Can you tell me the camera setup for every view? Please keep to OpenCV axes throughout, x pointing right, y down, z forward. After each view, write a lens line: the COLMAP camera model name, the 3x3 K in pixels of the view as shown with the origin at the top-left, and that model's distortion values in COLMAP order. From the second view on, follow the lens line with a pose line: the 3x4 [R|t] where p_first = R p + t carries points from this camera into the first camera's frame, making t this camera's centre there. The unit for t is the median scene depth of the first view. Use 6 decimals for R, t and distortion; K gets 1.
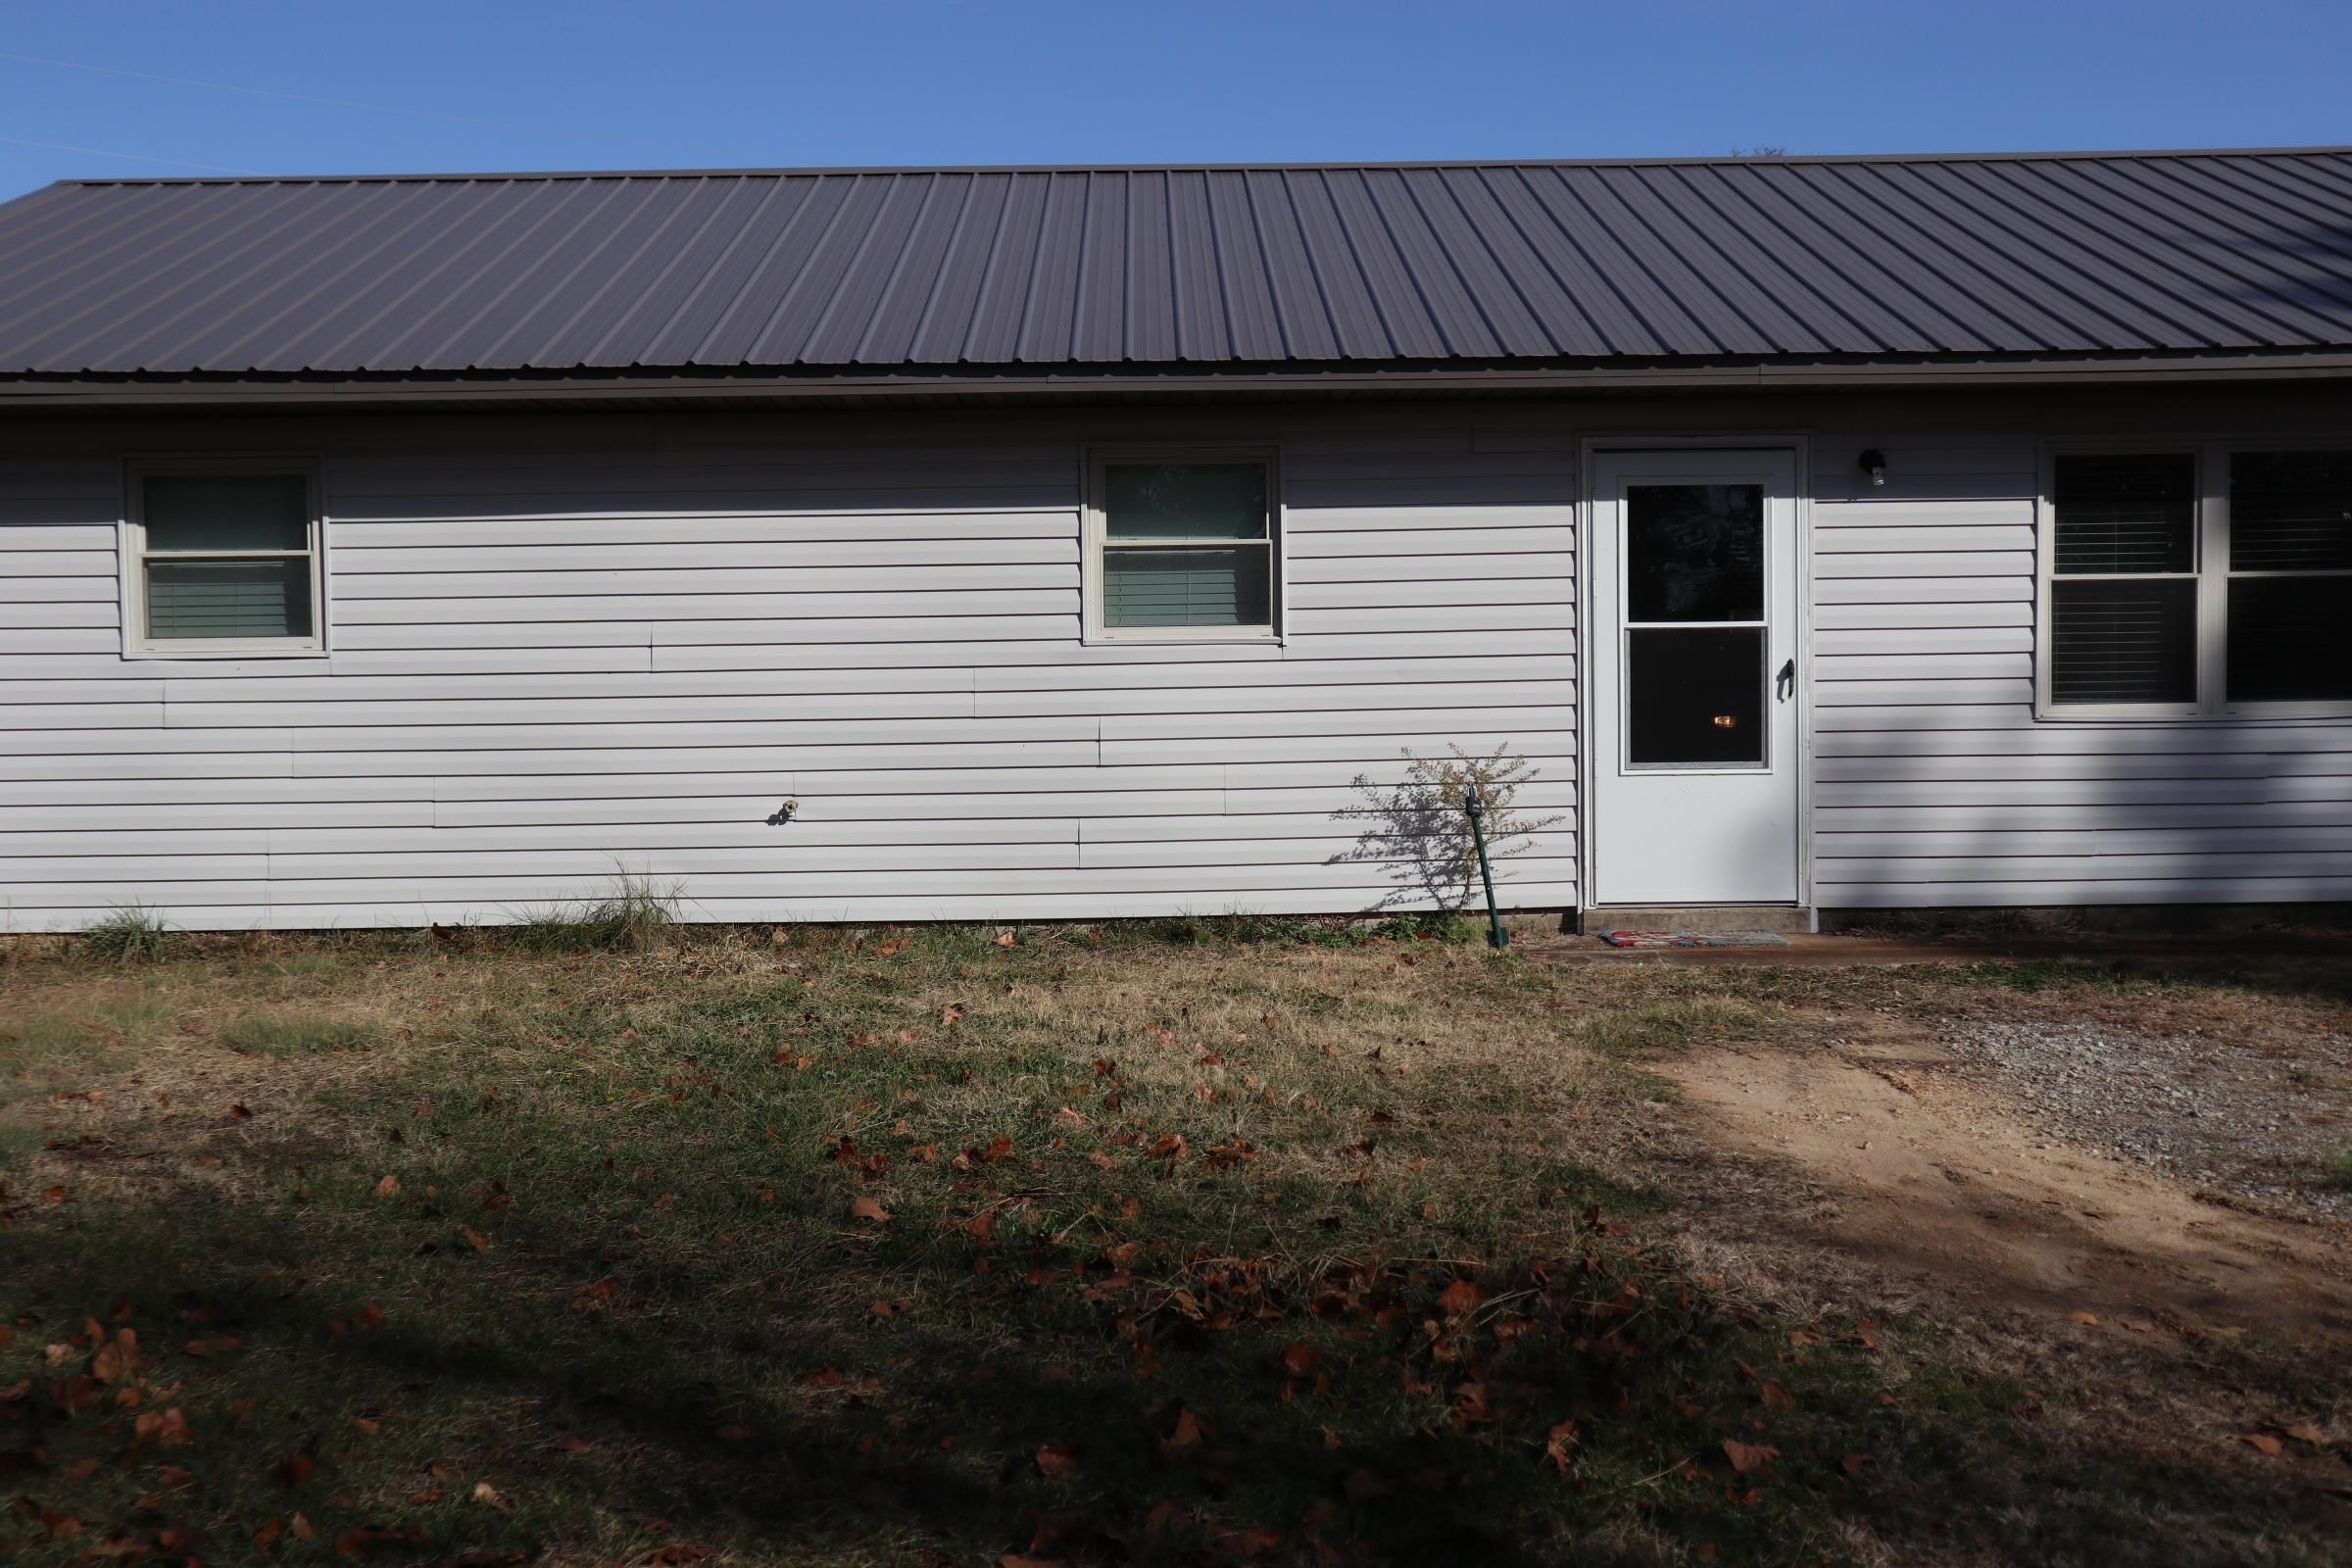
lens RADIAL K [[2610.8, 0, 1176.0], [0, 2610.8, 784.0], [0, 0, 1]] dist [-0.017964, 0.151523]
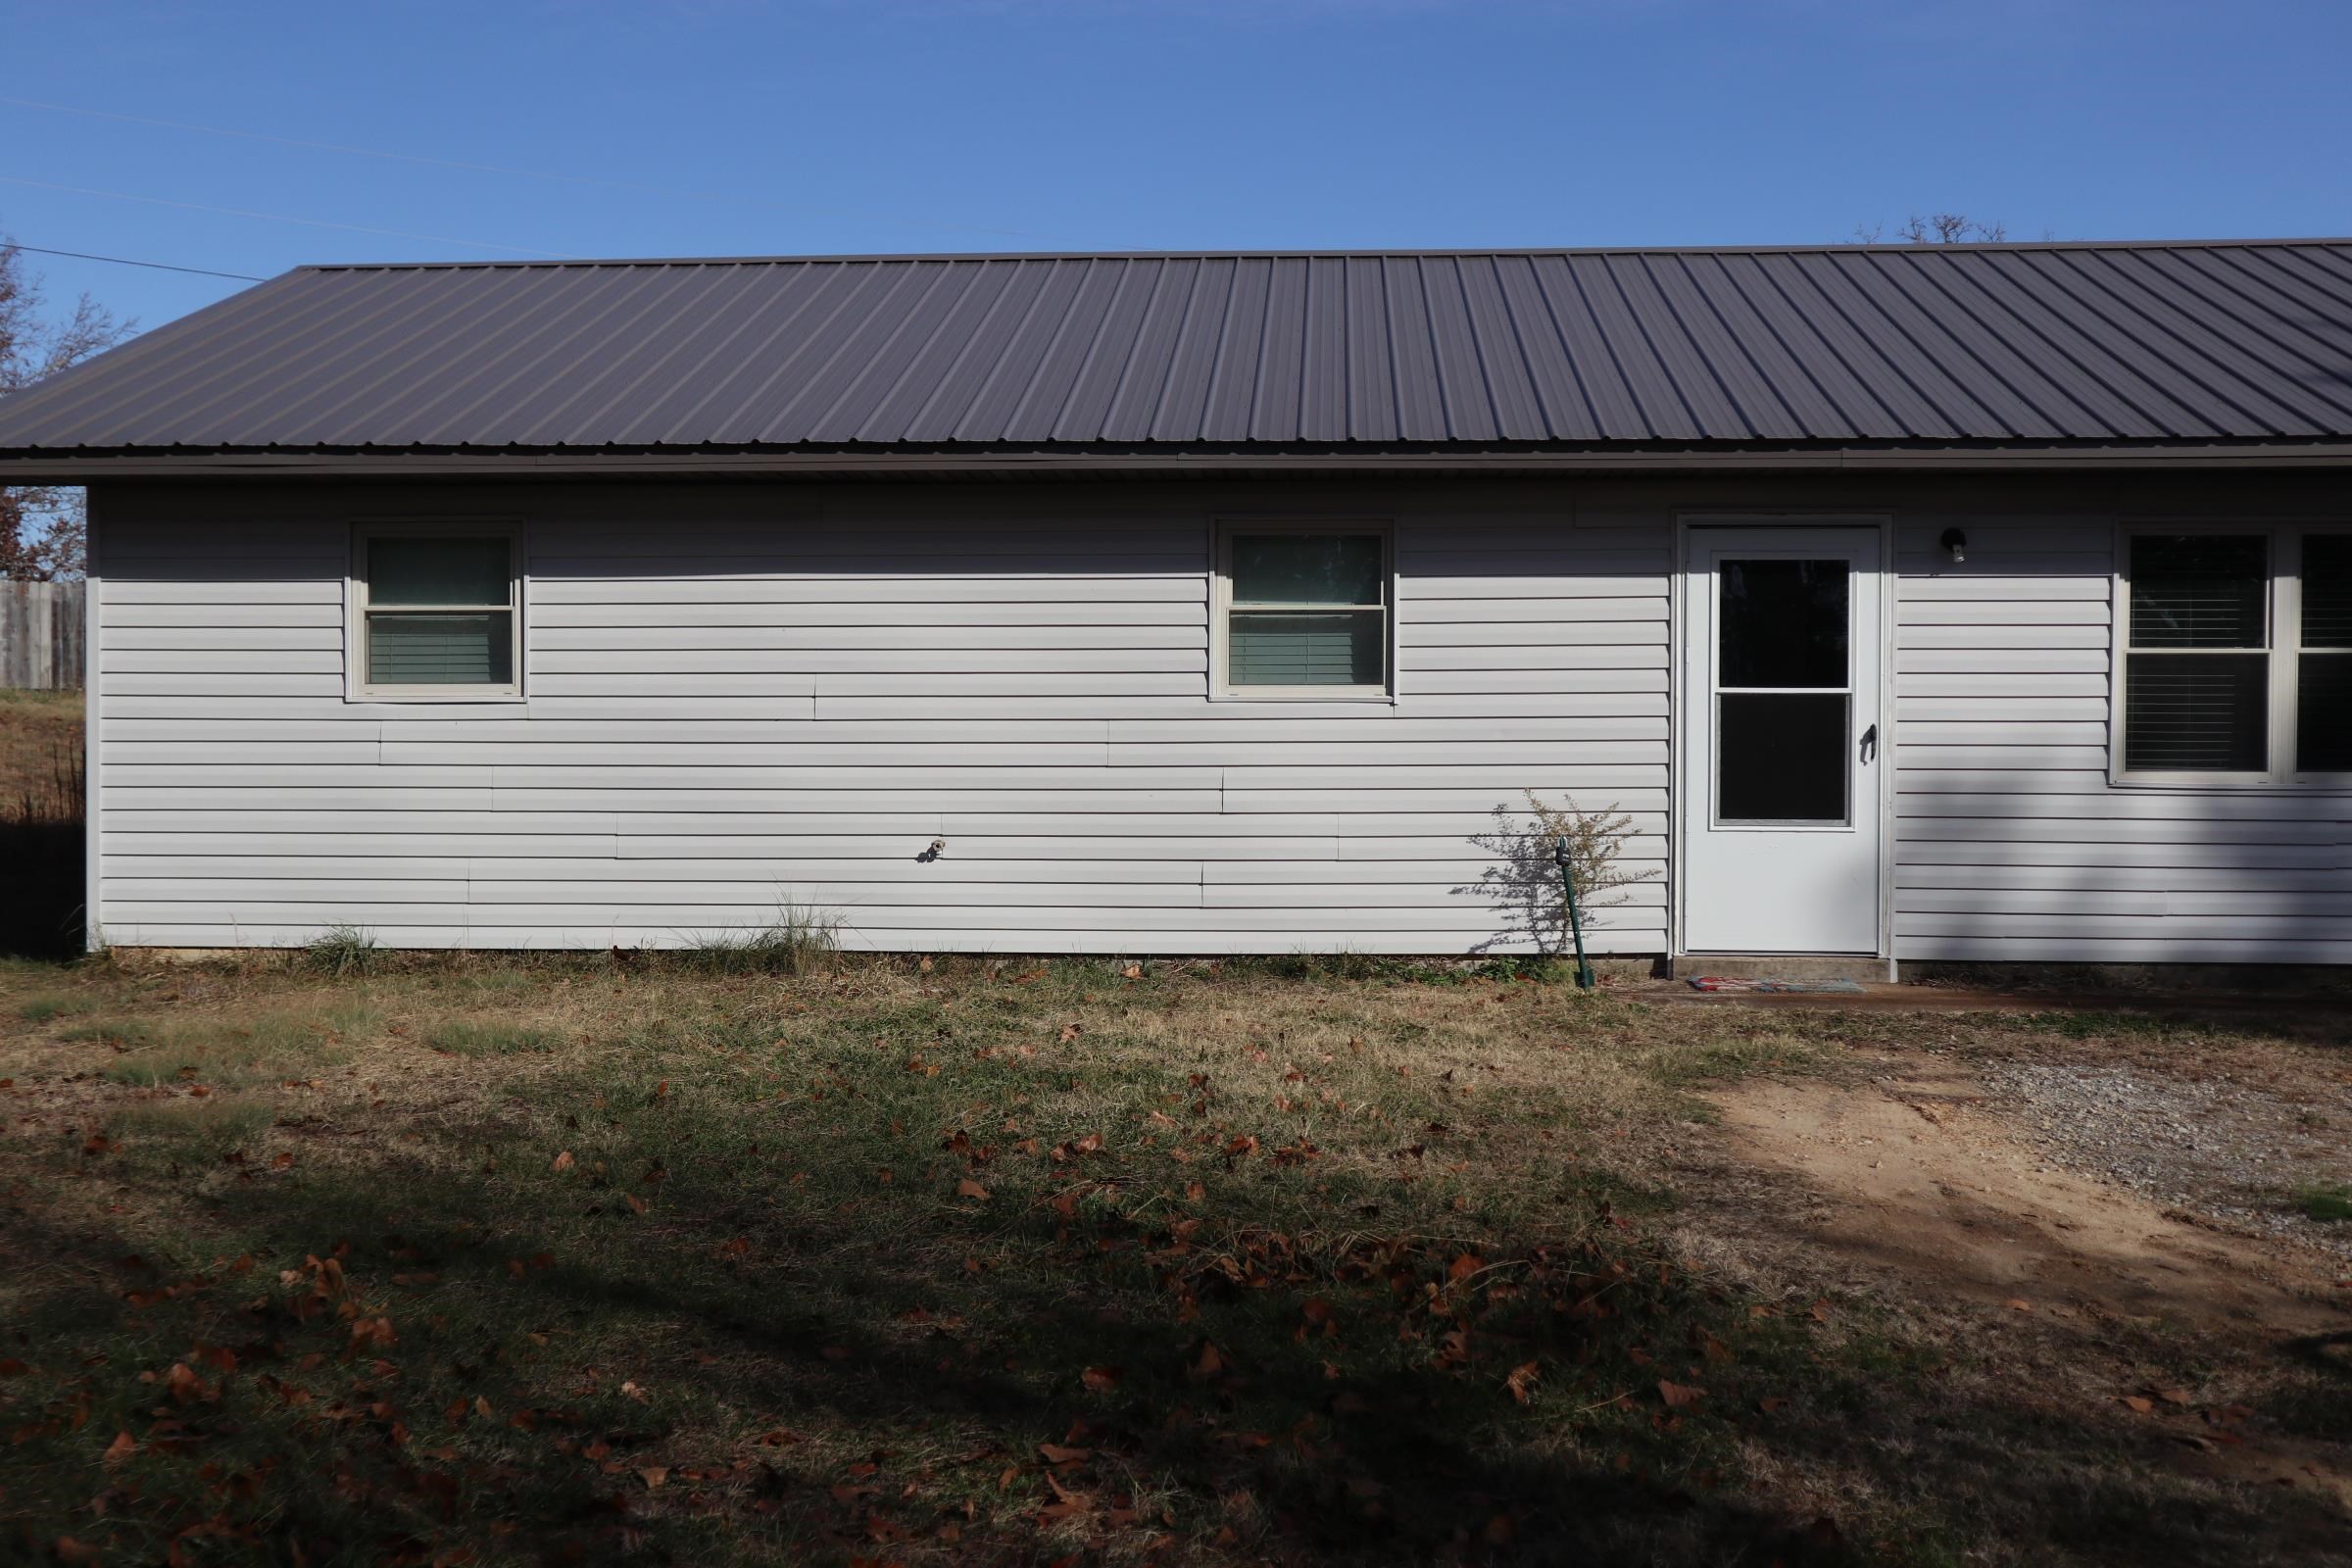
lens RADIAL K [[2610.8, 0, 1176.0], [0, 2610.8, 784.0], [0, 0, 1]] dist [-0.017964, 0.151523]
pose [[0.997354, 0.016972, -0.070685, 0.035958], [-0.018472, 0.999617, -0.020613, 0.004742], [0.070308, 0.021864, 0.997286, -0.103161]]
